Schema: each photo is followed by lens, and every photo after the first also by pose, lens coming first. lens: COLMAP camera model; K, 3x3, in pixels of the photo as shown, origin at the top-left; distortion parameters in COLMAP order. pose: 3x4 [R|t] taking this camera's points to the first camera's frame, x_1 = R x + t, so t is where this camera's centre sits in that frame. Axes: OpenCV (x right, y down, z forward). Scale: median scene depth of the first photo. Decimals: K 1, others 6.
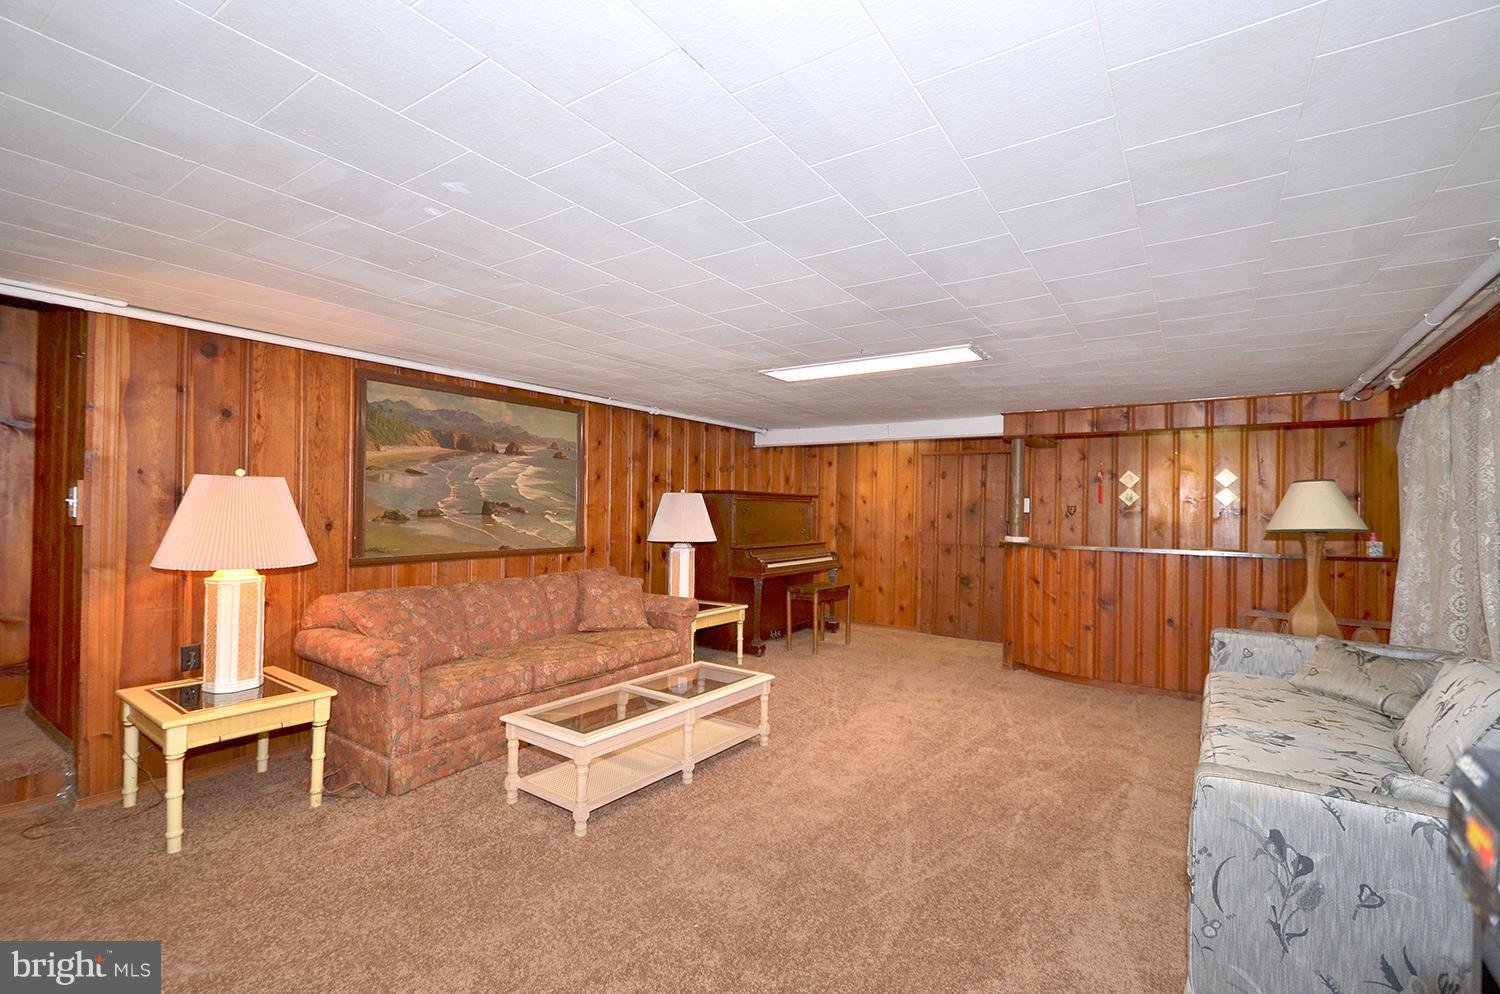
lens RADIAL K [[660.7, 0, 764.8], [0, 660.7, 501.6], [0, 0, 1]] dist [0.001284, -0.001362]
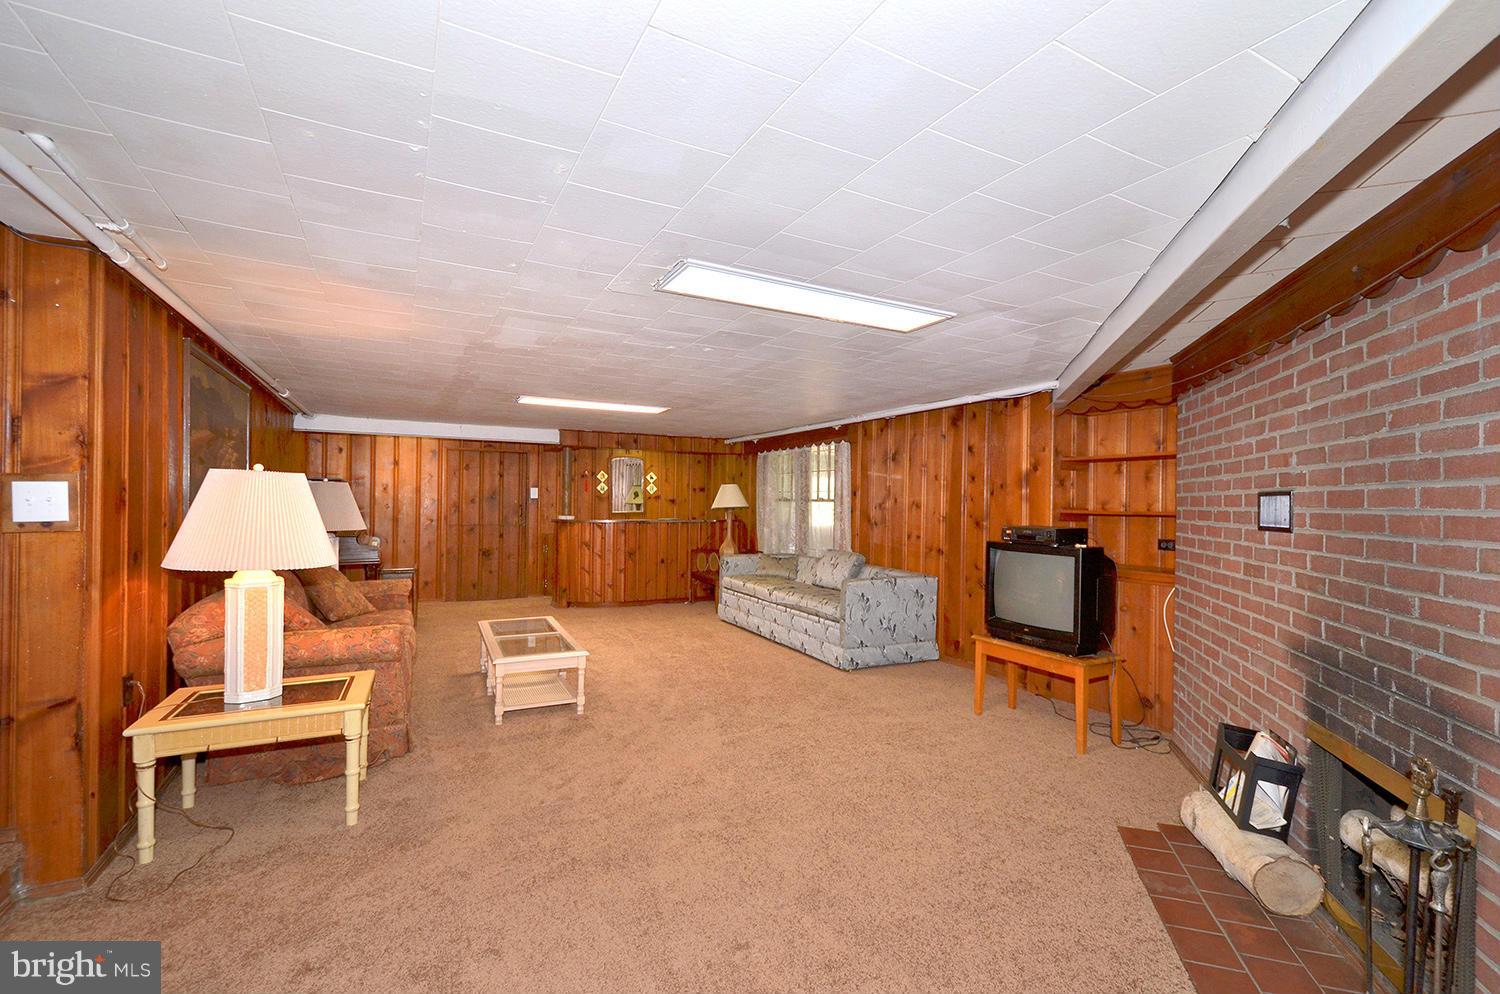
lens RADIAL K [[660.7, 0, 764.8], [0, 660.7, 501.6], [0, 0, 1]] dist [0.001284, -0.001362]
pose [[0.453812, -0.009538, 0.891046, -0.705277], [-0.017298, 0.999660, 0.019510, -0.013399], [-0.890930, -0.024267, 0.453493, -0.034456]]
